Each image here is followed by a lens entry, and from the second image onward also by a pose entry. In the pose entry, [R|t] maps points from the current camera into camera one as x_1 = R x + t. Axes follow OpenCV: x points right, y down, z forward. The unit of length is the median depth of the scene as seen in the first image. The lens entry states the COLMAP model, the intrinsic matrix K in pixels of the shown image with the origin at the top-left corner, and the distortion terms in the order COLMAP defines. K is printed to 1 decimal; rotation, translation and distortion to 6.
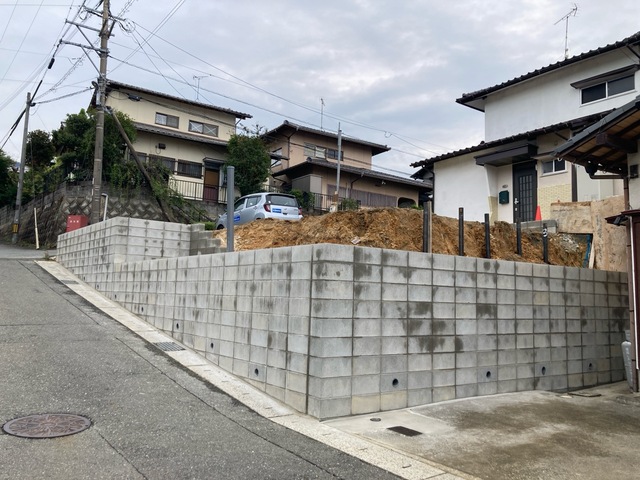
lens RADIAL K [[528.9, 0, 320.7], [0, 528.9, 238.9], [0, 0, 1]] dist [0.035664, -0.027303]
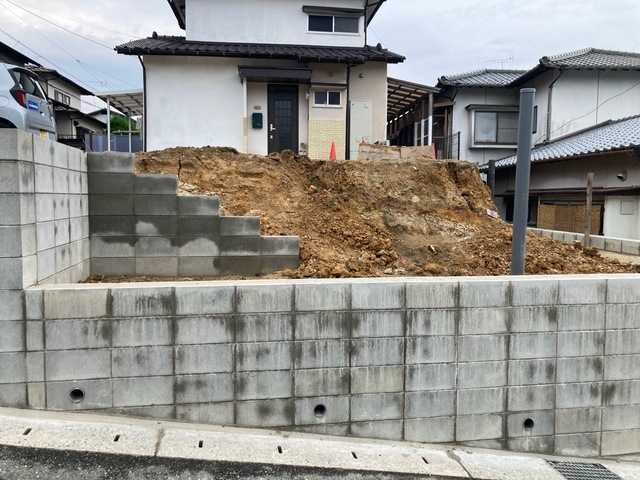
lens RADIAL K [[528.9, 0, 319.7], [0, 528.9, 237.9], [0, 0, 1]] dist [0.035664, -0.027303]
pose [[0.476995, -0.091979, 0.874080, -0.168775], [-0.087767, 0.984553, 0.151499, -0.013081], [-0.874513, -0.148979, 0.461554, 0.212109]]
